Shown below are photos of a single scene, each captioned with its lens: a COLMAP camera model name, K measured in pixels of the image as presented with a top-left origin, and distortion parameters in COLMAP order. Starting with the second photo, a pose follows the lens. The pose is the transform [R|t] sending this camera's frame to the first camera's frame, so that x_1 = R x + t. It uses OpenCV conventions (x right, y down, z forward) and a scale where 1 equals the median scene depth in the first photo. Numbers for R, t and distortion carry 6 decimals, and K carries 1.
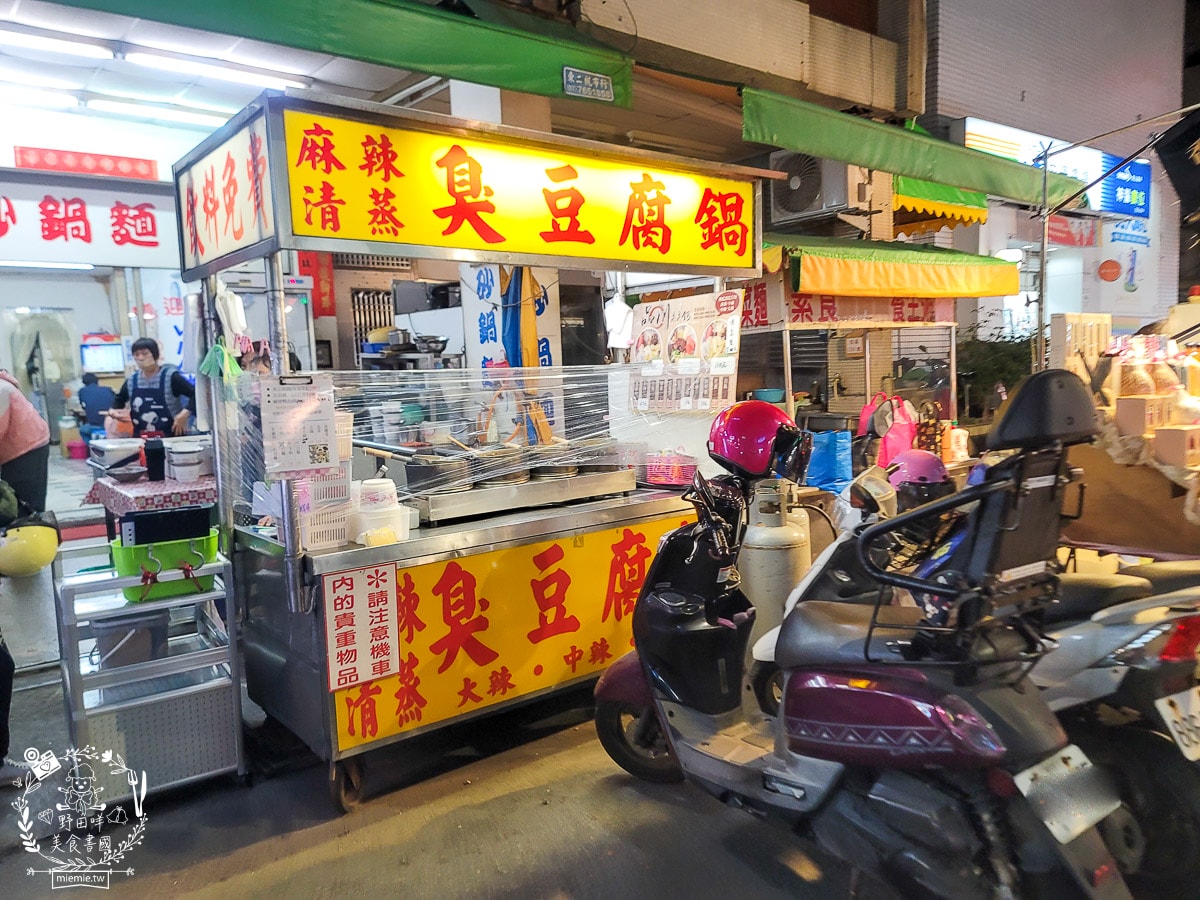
lens RADIAL K [[878.4, 0, 605.3], [0, 878.4, 460.6], [0, 0, 1]] dist [0.095939, -0.093968]
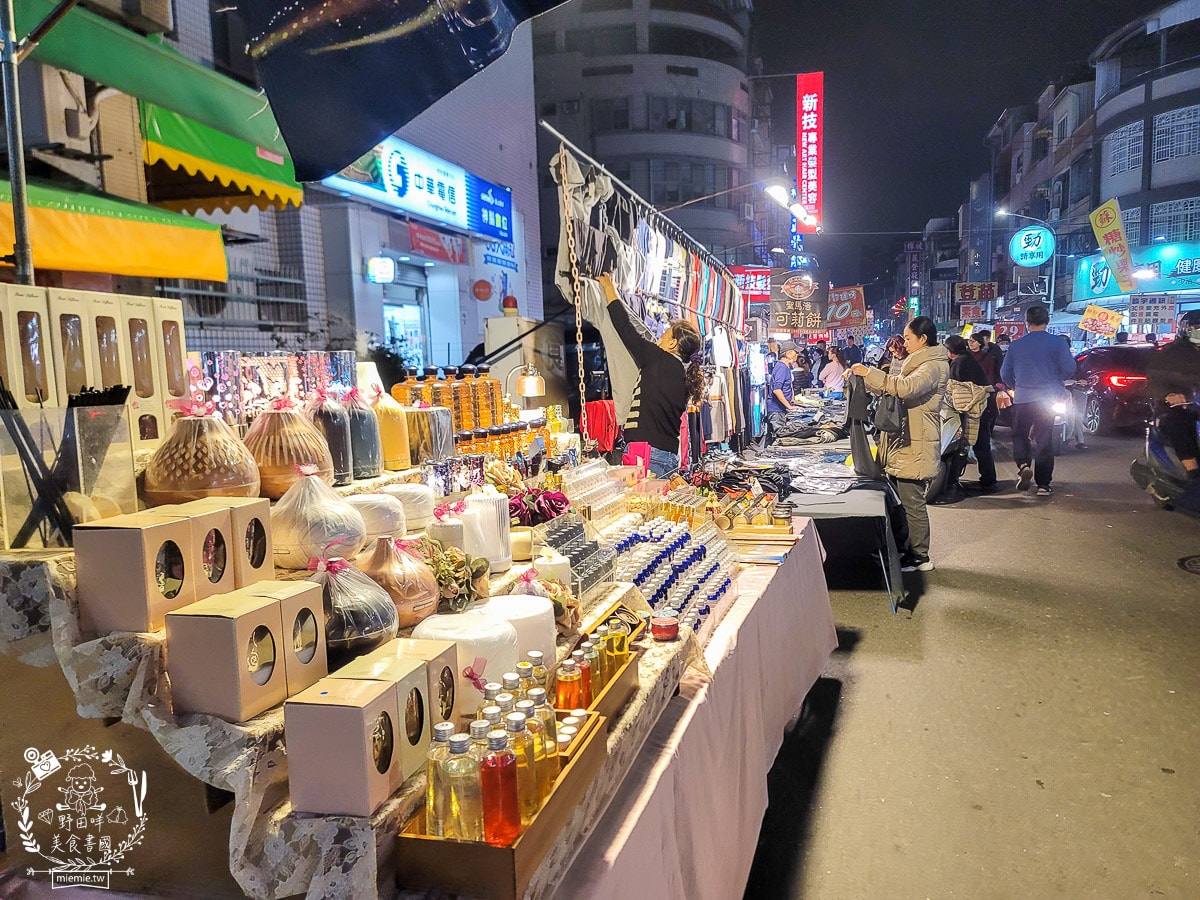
lens RADIAL K [[878.4, 0, 605.3], [0, 878.4, 460.6], [0, 0, 1]] dist [0.095939, -0.093968]
pose [[0.817603, -0.049565, 0.573646, 0.090674], [0.056867, 0.998368, 0.005210, -0.014326], [-0.572968, 0.028362, 0.819087, 0.100474]]
